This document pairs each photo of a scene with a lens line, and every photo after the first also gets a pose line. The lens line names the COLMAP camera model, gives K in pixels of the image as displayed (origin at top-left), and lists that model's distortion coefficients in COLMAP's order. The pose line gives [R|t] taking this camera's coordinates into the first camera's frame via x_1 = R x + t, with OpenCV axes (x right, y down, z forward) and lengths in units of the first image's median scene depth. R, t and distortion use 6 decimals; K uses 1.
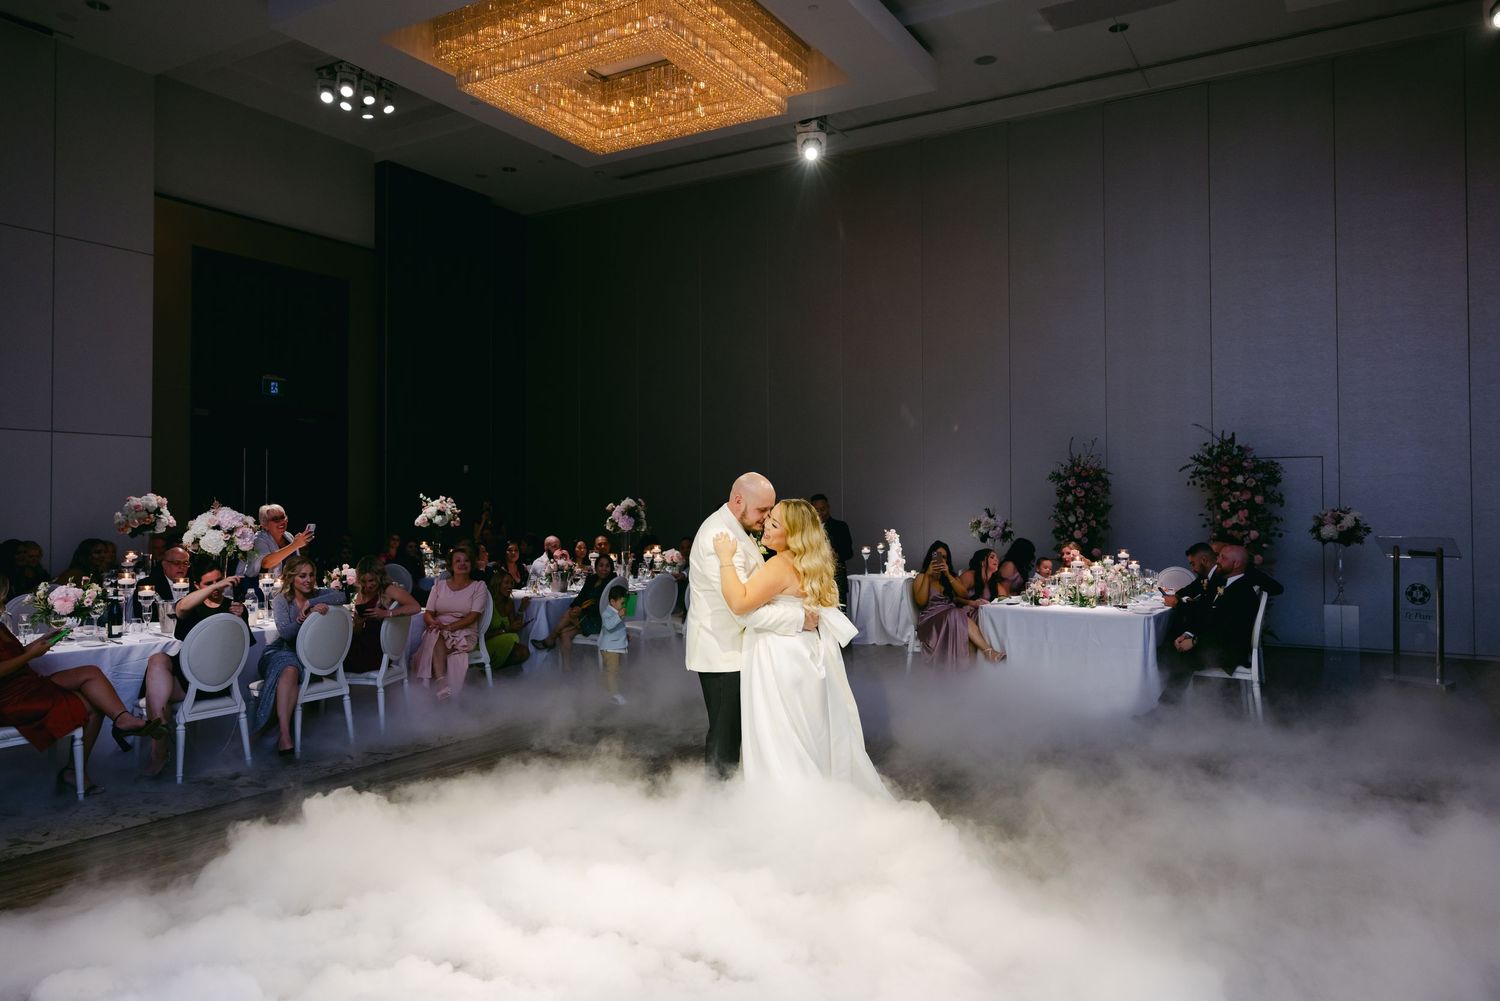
lens RADIAL K [[1086.0, 0, 750.9], [0, 1086.0, 484.1], [0, 0, 1]] dist [0.007438, 0.001613]
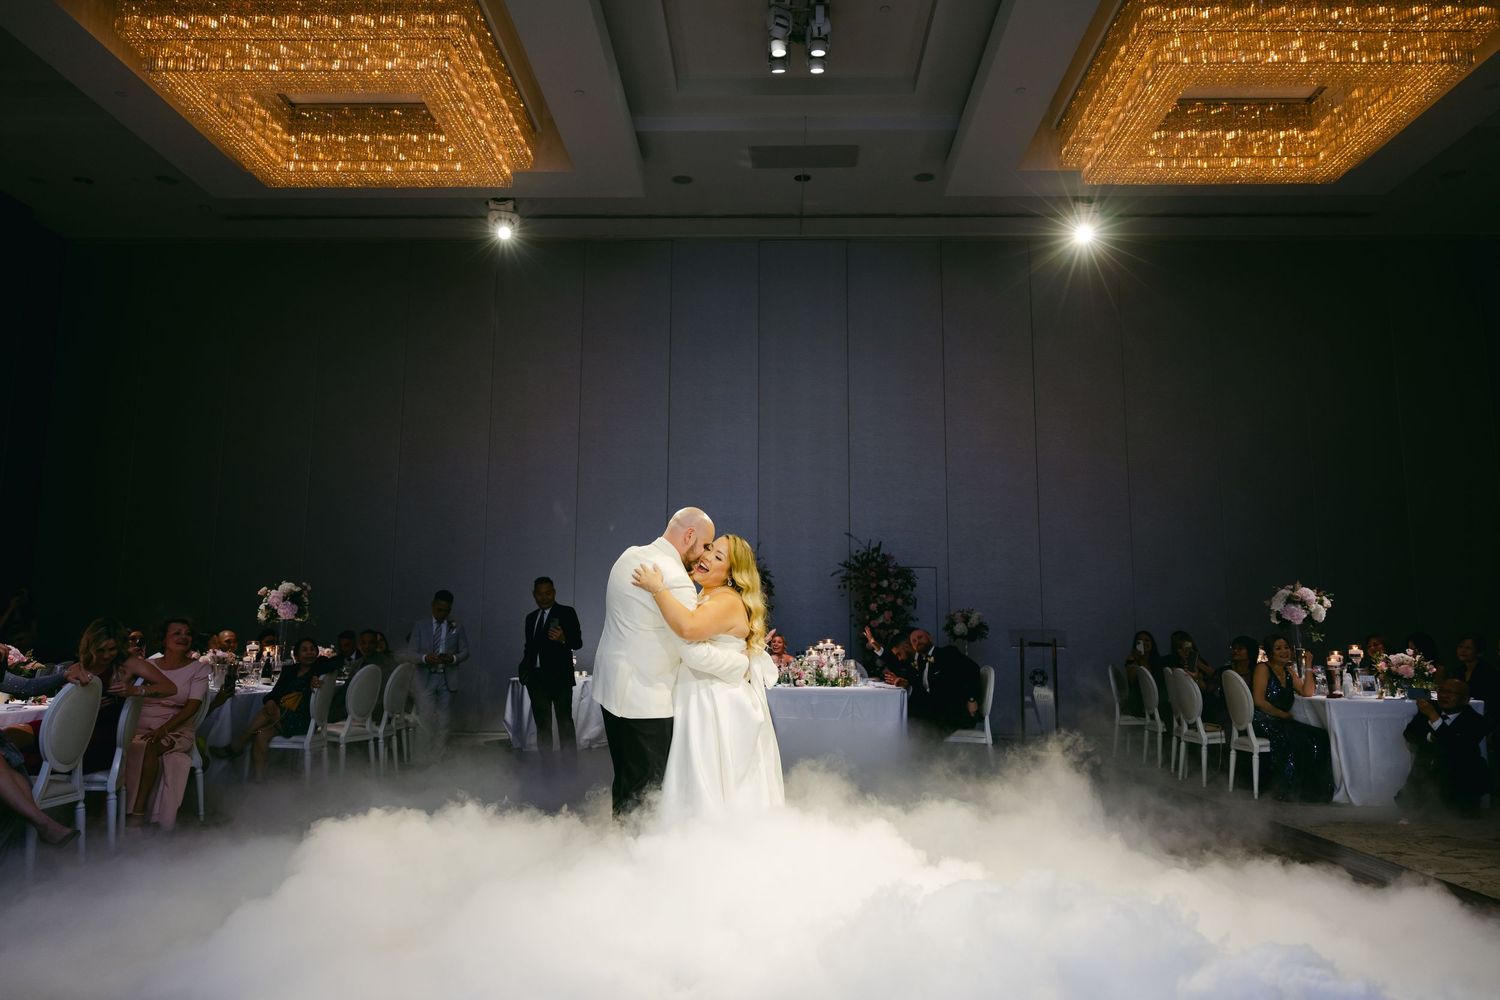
lens RADIAL K [[1161.1, 0, 745.9], [0, 1161.1, 460.6], [0, 0, 1]] dist [0.015602, 0.019683]
pose [[0.858714, 0.092501, 0.504037, -0.283984], [-0.017423, 0.988275, -0.151686, 0.053571], [-0.512158, 0.121473, 0.850258, 0.037934]]
